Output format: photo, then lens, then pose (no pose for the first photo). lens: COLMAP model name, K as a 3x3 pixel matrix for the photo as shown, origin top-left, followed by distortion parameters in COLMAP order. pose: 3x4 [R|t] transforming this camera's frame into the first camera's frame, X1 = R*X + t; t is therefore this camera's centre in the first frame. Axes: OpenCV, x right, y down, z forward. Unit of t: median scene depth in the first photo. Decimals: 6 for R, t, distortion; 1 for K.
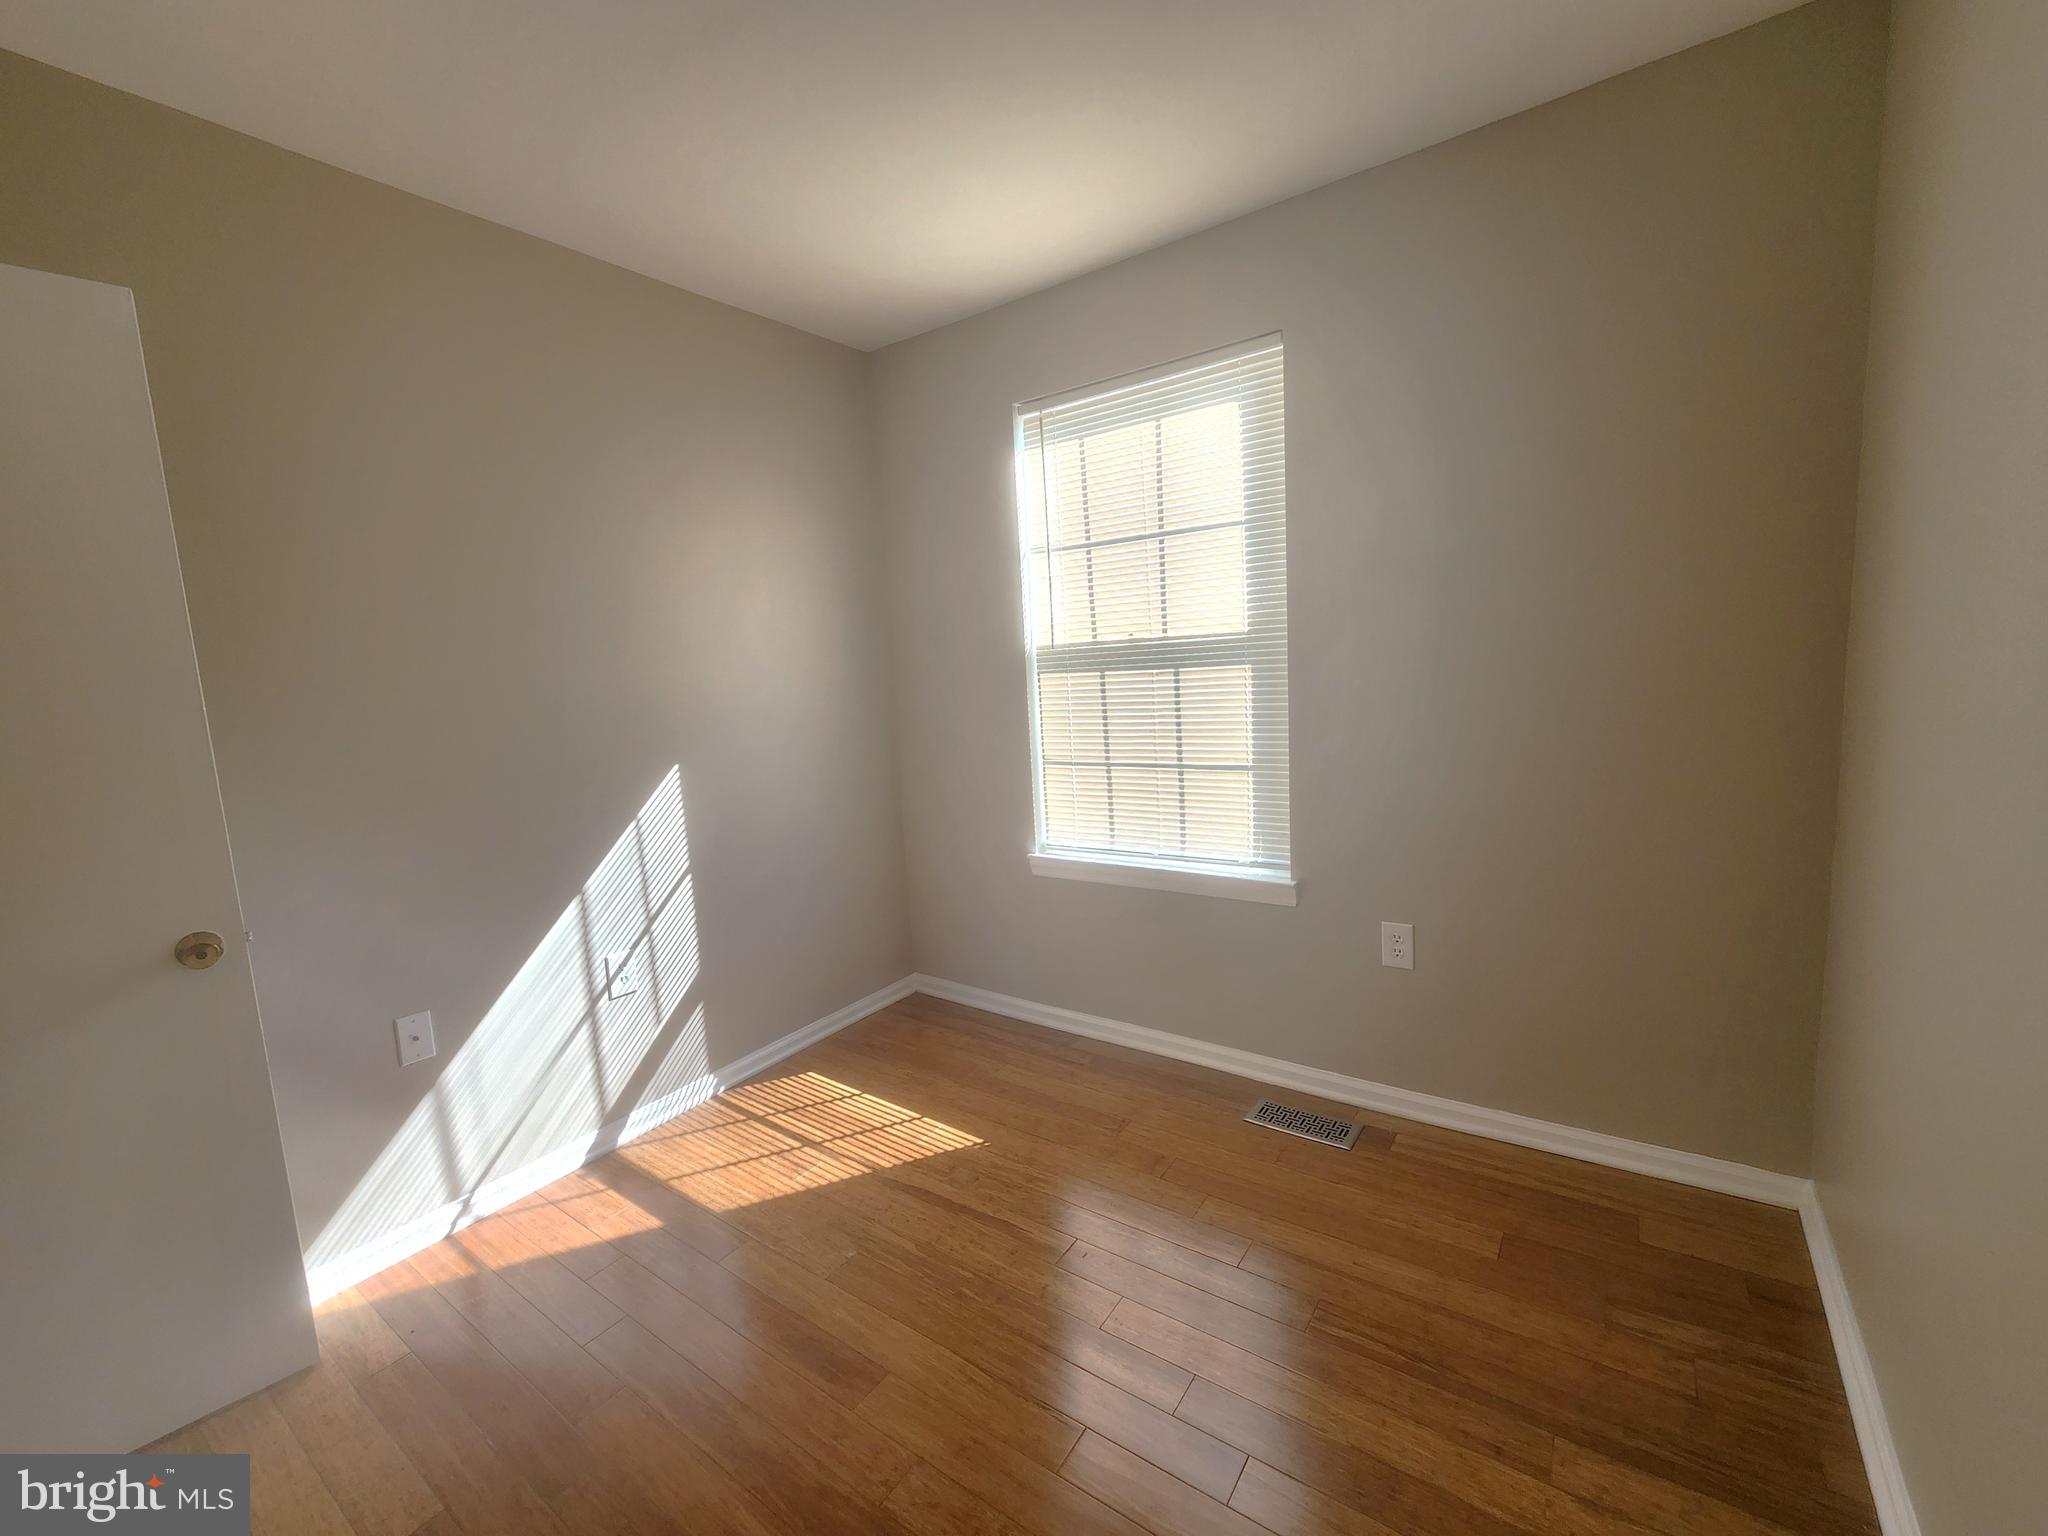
lens RADIAL K [[834.7, 0, 1033.6], [0, 834.7, 743.7], [0, 0, 1]] dist [0.001153, 0.000058]
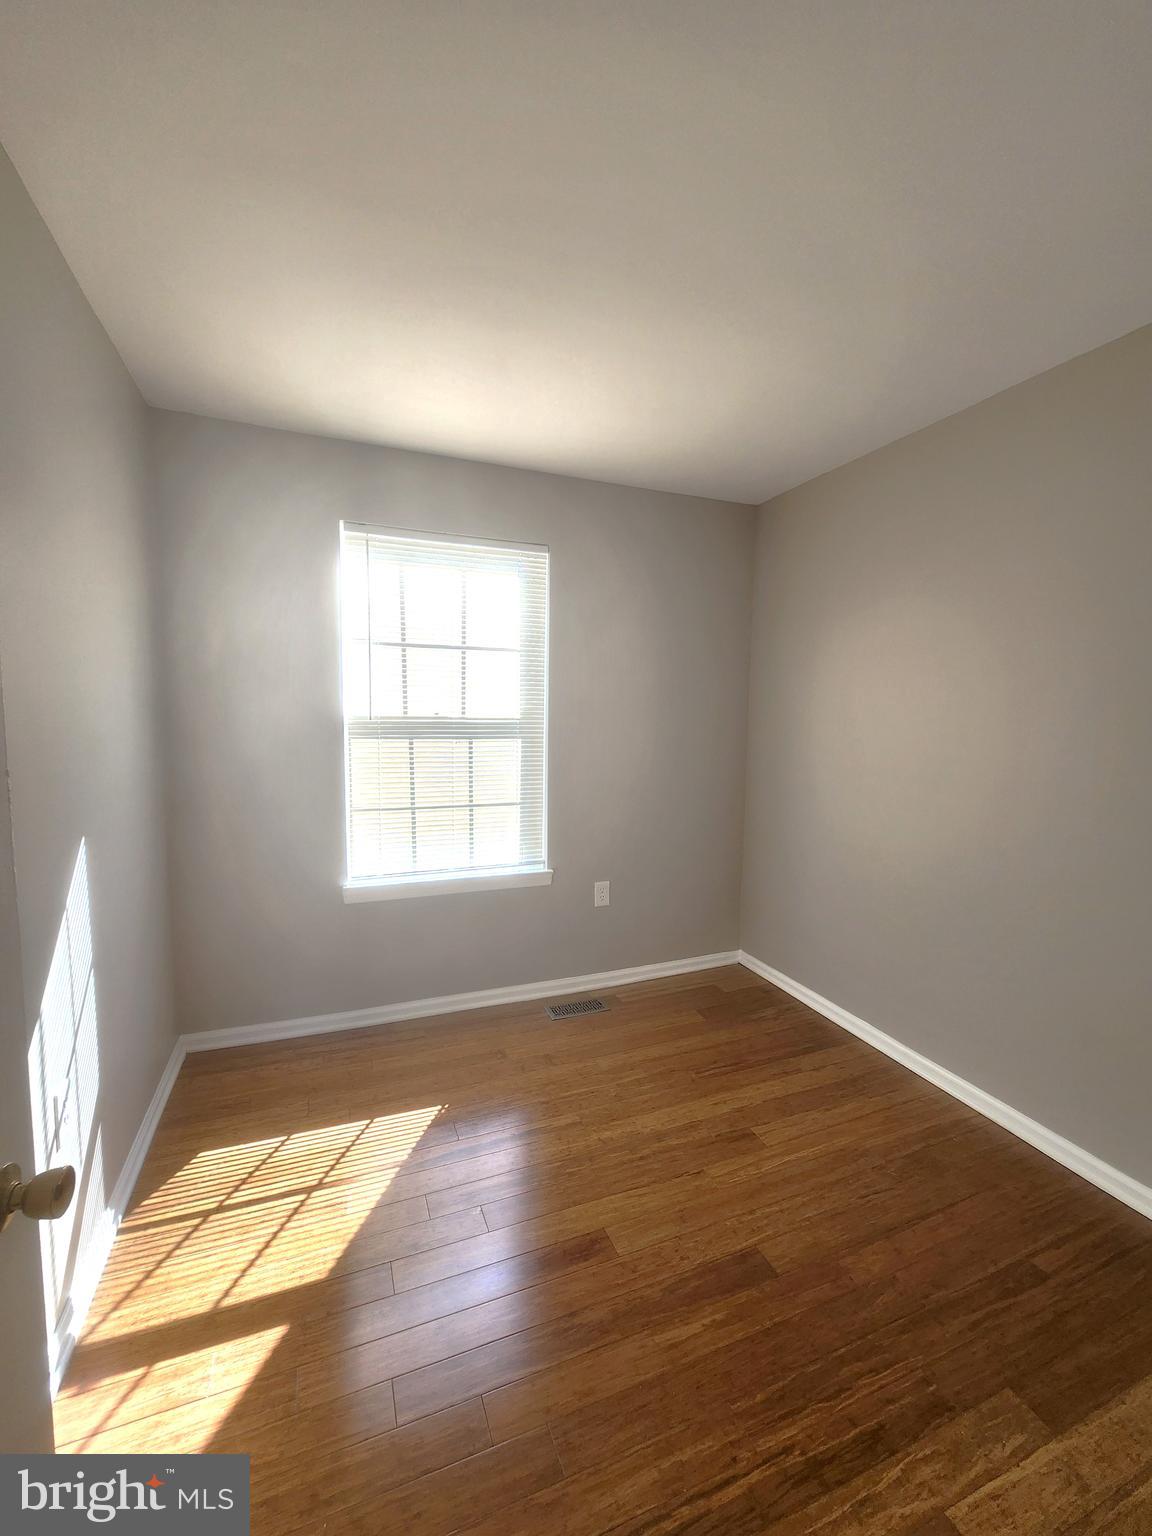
lens RADIAL K [[626.1, 0, 572.6], [0, 626.1, 760.1], [0, 0, 1]] dist [0.001153, 0.000058]
pose [[0.538743, 0.006024, 0.842449, -0.690506], [0.038108, 0.998777, -0.031512, -0.012050], [-0.841608, 0.049081, 0.537854, 0.264833]]
